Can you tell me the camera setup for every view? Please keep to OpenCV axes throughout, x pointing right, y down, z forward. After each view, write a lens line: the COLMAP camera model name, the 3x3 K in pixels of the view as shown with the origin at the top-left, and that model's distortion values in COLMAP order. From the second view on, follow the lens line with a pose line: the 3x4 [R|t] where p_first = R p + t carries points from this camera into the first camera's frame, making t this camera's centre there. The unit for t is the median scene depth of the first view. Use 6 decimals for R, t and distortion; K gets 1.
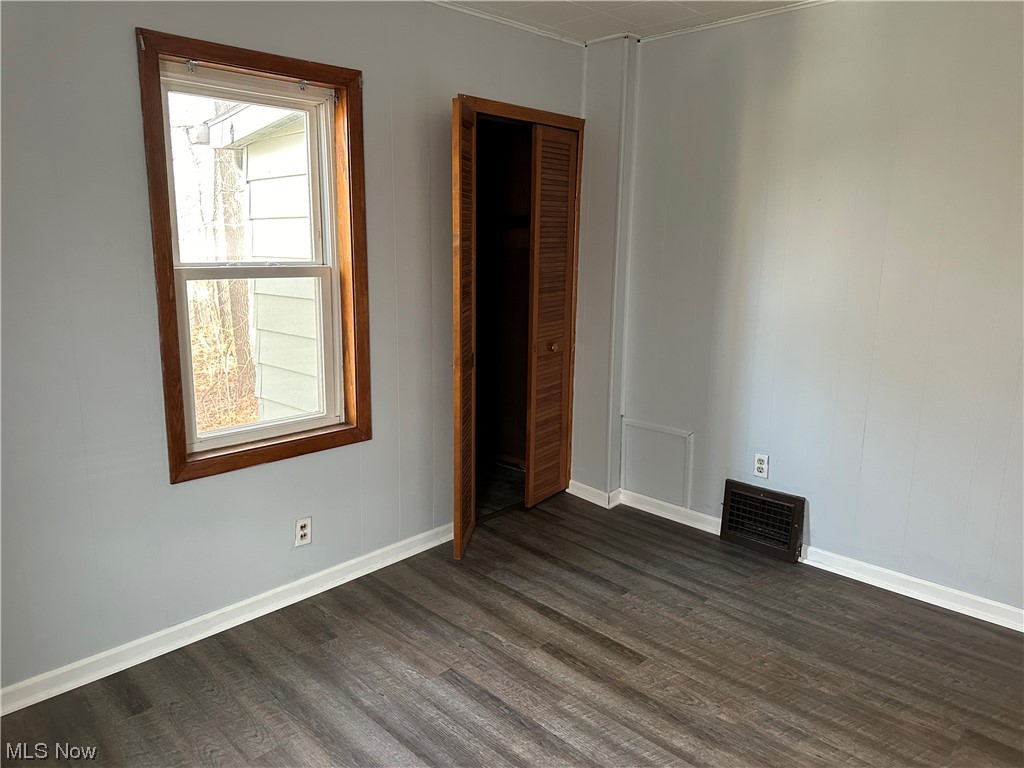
lens RADIAL K [[719.7, 0, 520.6], [0, 719.7, 379.2], [0, 0, 1]] dist [0.054654, -0.064603]
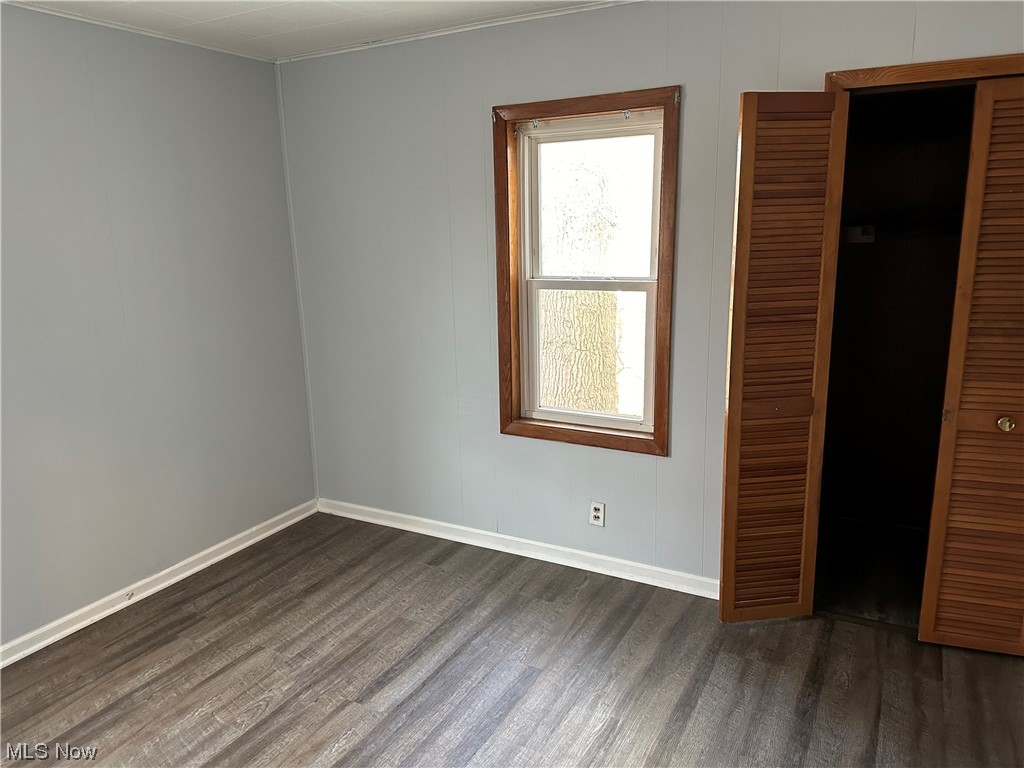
lens RADIAL K [[719.7, 0, 521.4], [0, 719.7, 386.5], [0, 0, 1]] dist [0.054654, -0.064603]
pose [[0.256963, 0.185500, -0.948451, 0.713190], [-0.165141, 0.975399, 0.146029, -0.131560], [0.952207, 0.119104, 0.281276, 0.548734]]
